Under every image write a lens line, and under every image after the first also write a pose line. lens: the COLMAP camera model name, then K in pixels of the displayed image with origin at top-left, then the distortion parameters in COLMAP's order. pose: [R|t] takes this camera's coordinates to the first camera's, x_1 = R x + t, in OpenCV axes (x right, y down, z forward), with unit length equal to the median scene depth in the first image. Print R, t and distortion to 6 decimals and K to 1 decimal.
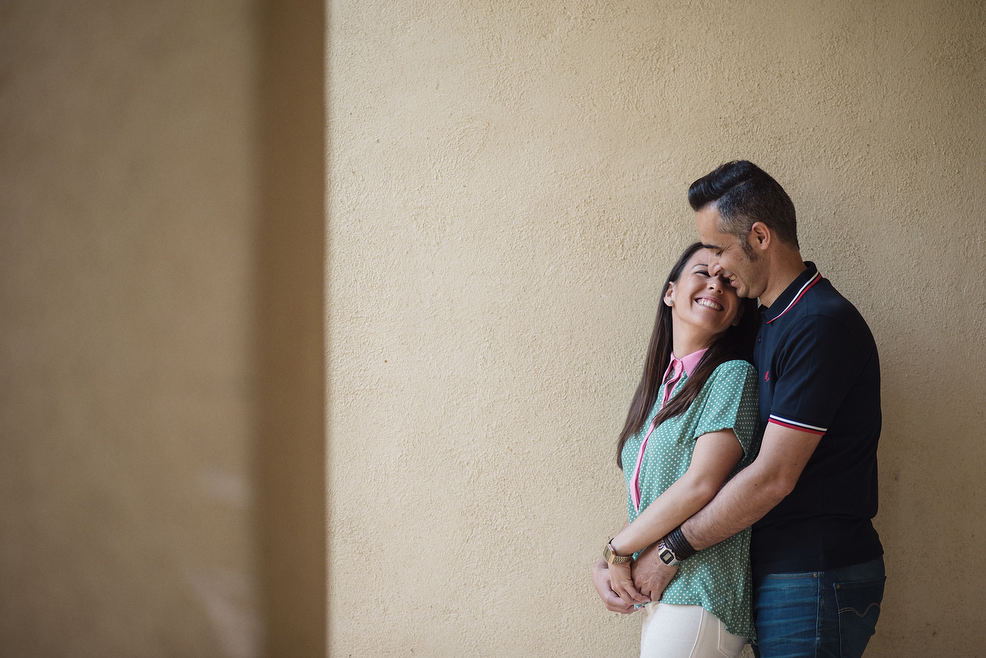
lens RADIAL K [[2397.9, 0, 493.6], [0, 2397.9, 328.5], [0, 0, 1]] dist [0.040760, 0.000000]
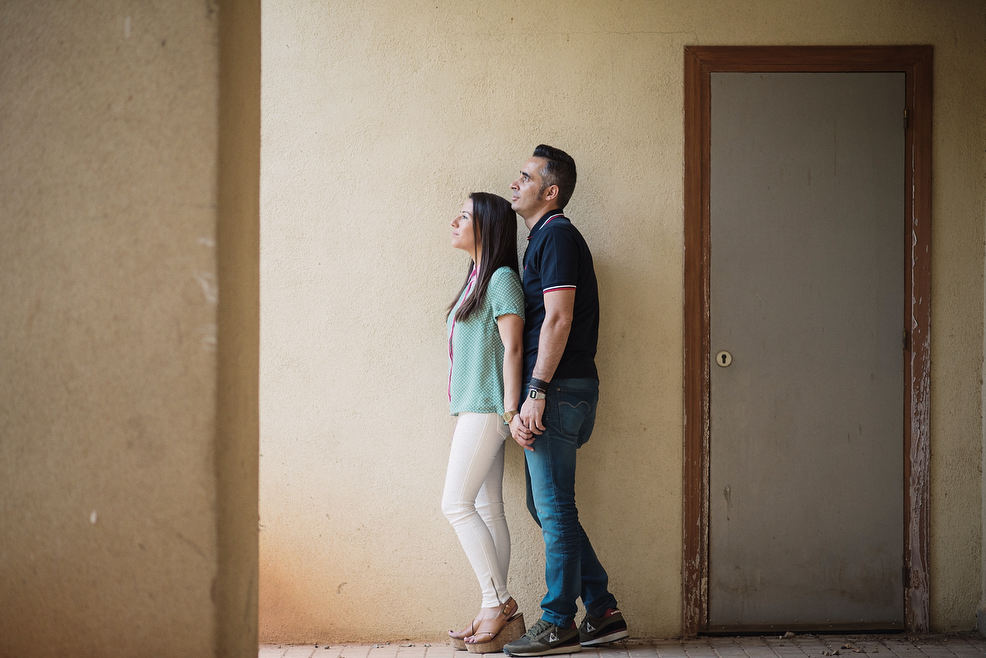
lens RADIAL K [[2397.9, 0, 492.4], [0, 2397.9, 329.4], [0, 0, 1]] dist [0.040760, 0.000000]
pose [[0.999887, 0.008734, -0.012204, 0.096887], [-0.008868, 0.999901, -0.010954, 0.076742], [0.012107, 0.011061, 0.999866, -0.675740]]
